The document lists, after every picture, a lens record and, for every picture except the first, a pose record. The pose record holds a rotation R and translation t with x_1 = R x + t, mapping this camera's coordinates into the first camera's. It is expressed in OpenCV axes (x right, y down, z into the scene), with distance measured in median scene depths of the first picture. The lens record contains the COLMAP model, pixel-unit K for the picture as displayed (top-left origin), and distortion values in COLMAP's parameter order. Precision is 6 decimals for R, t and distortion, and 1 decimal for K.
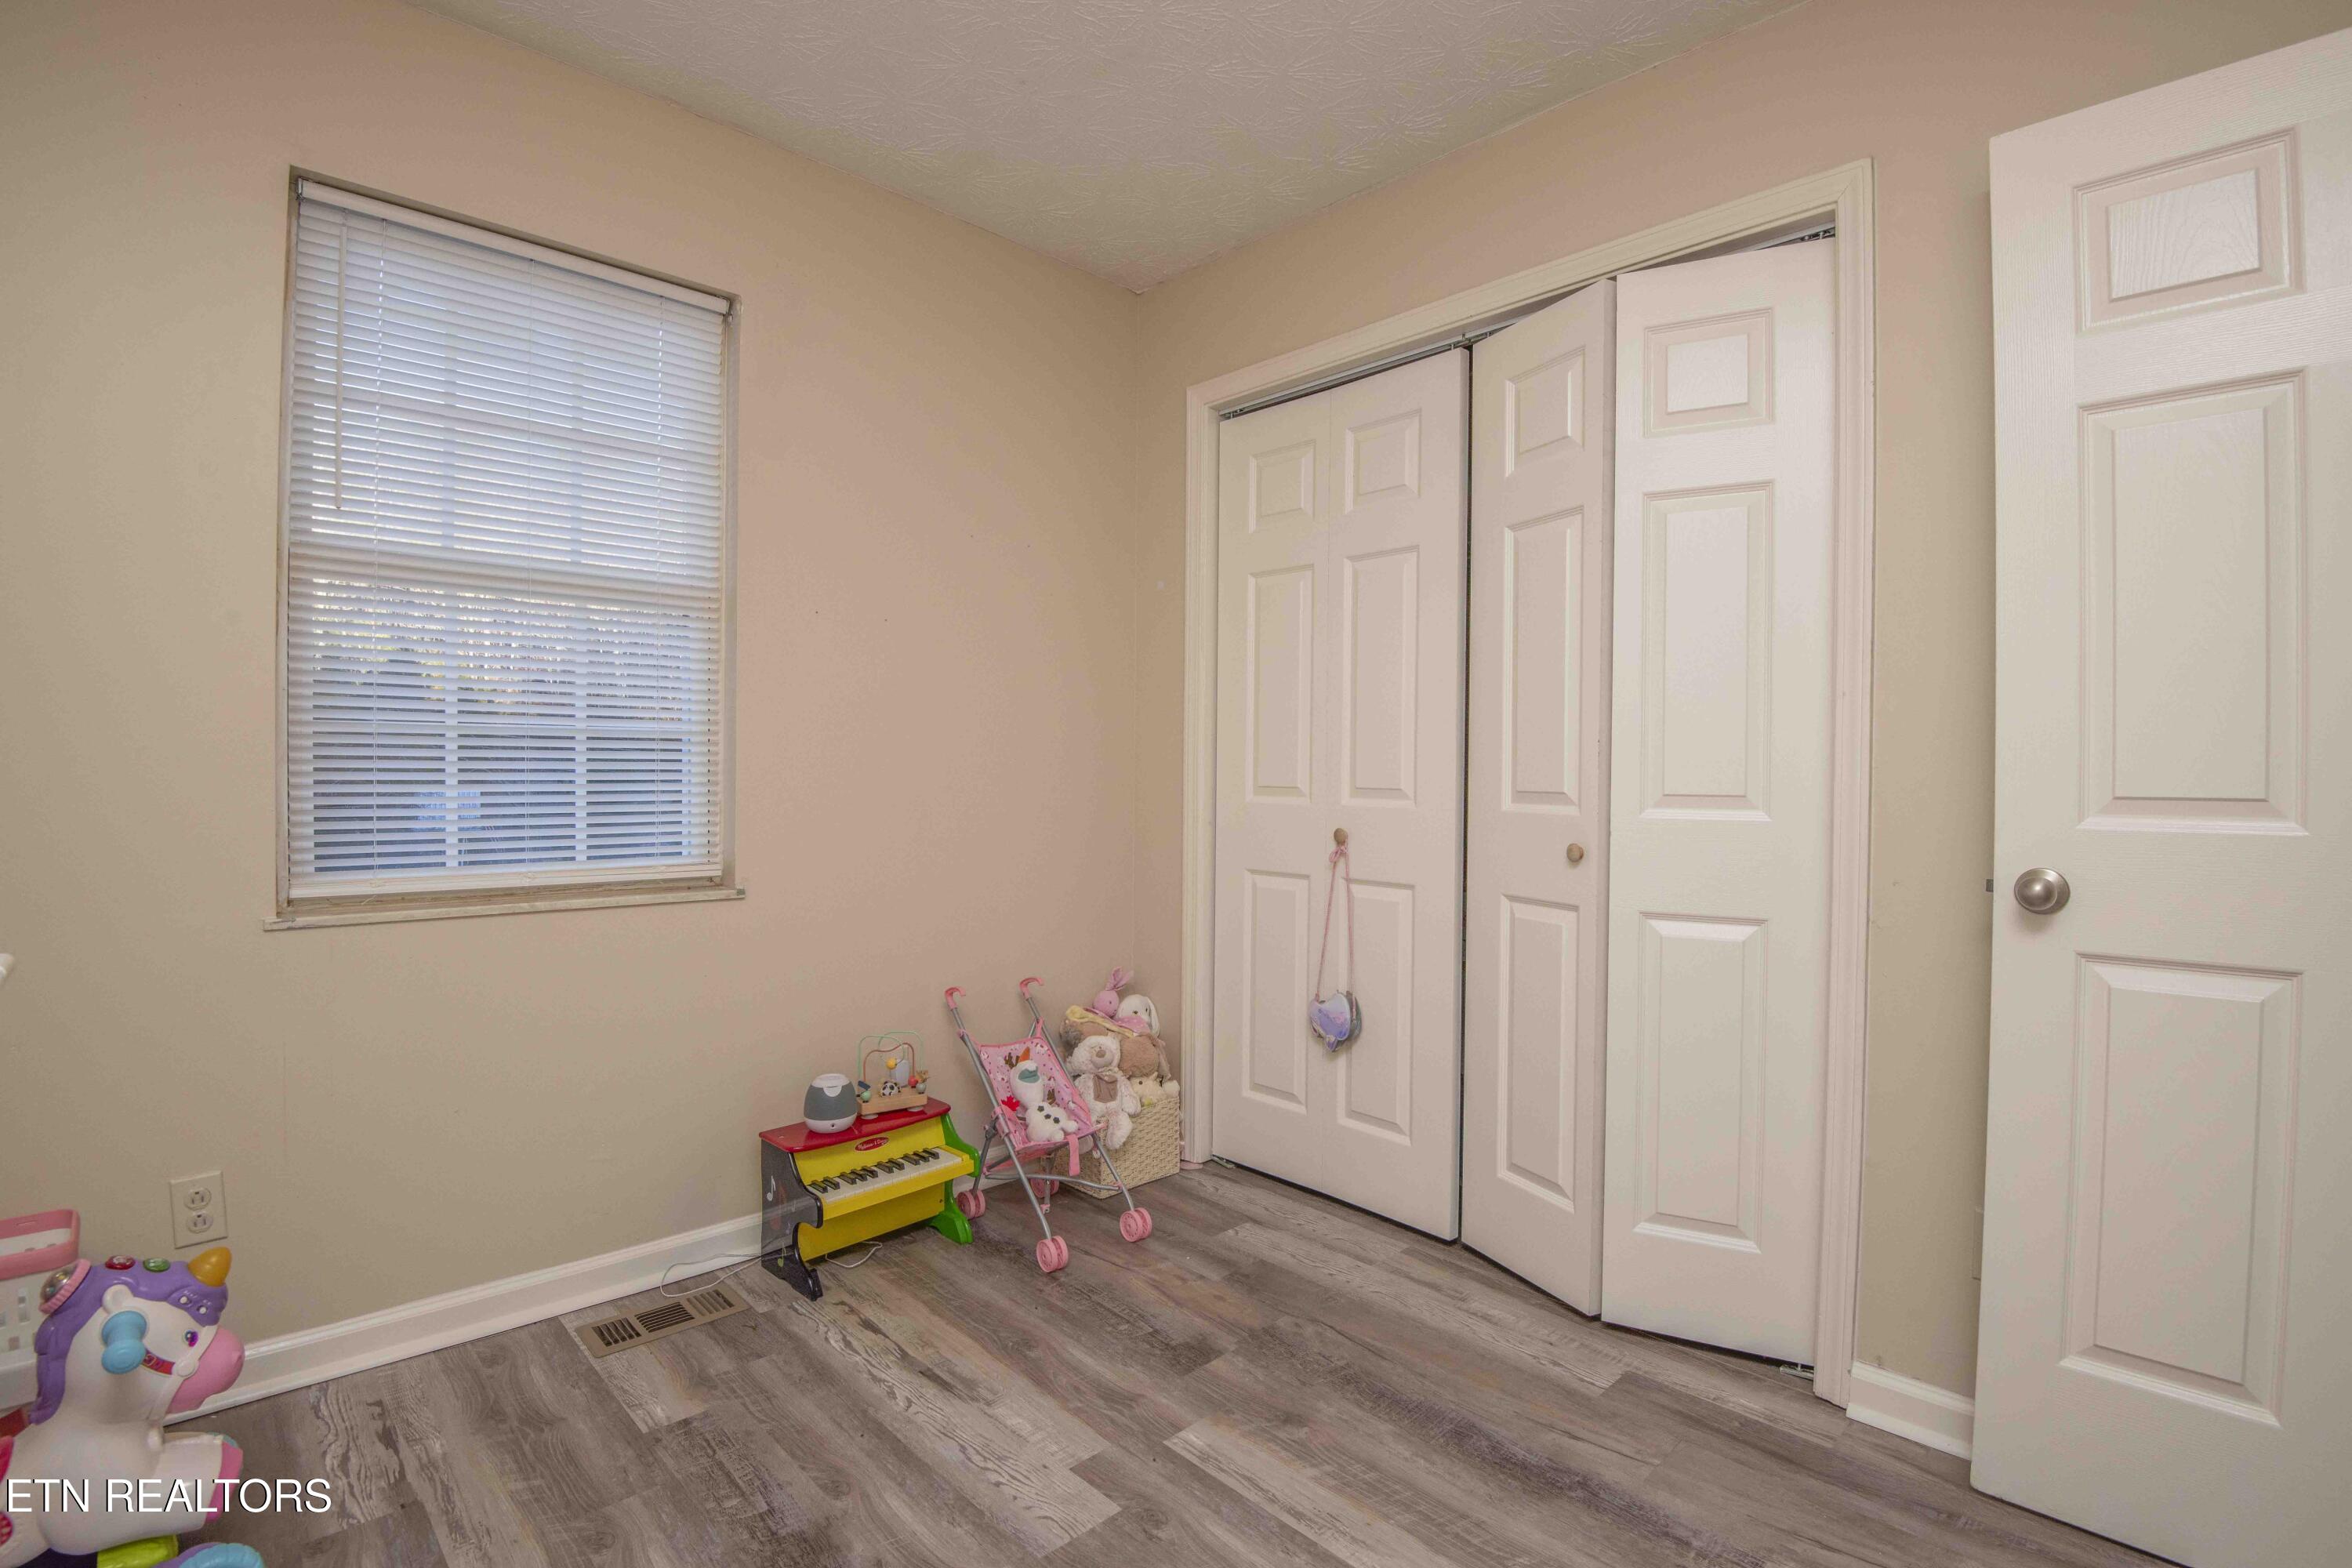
lens RADIAL K [[1105.5, 0, 1182.2], [0, 1105.5, 778.0], [0, 0, 1]] dist [-0.025361, -0.006986]
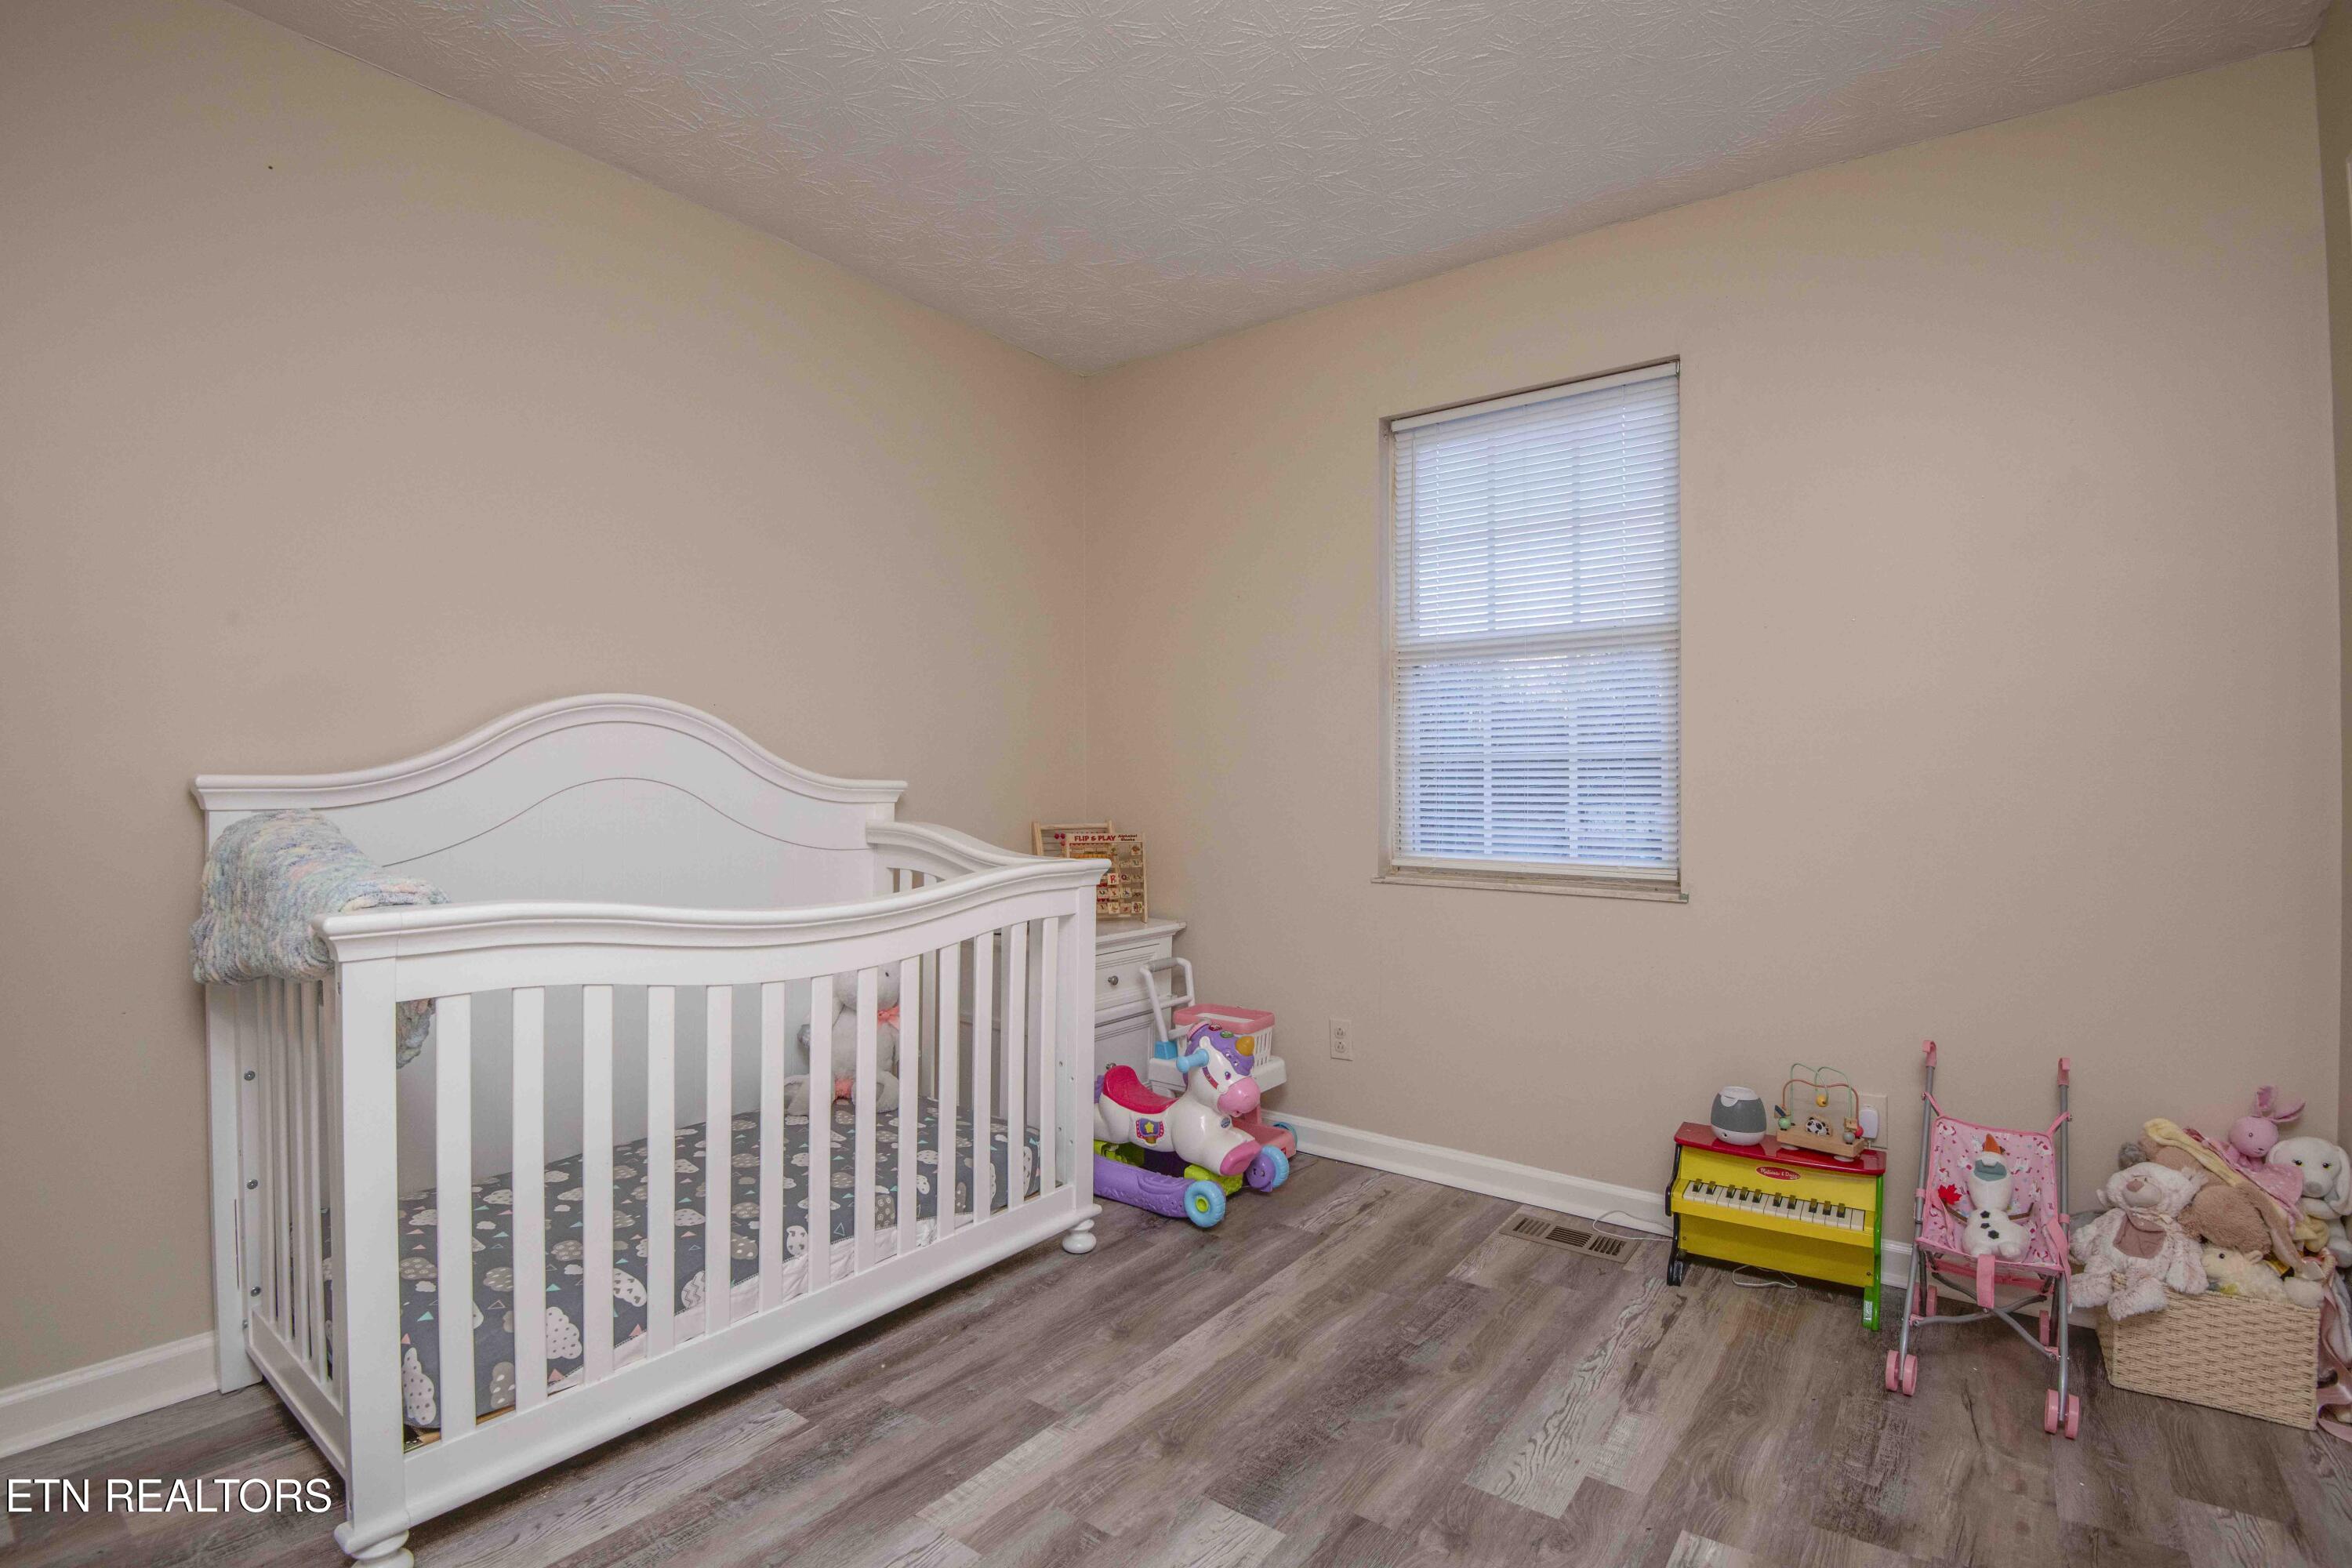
lens RADIAL K [[1105.5, 0, 1182.2], [0, 1105.5, 778.0], [0, 0, 1]] dist [-0.025361, -0.006986]
pose [[0.156985, -0.018439, -0.987429, 0.665381], [-0.015383, 0.999659, -0.021113, 0.018485], [0.987481, 0.018504, 0.156648, 0.376837]]
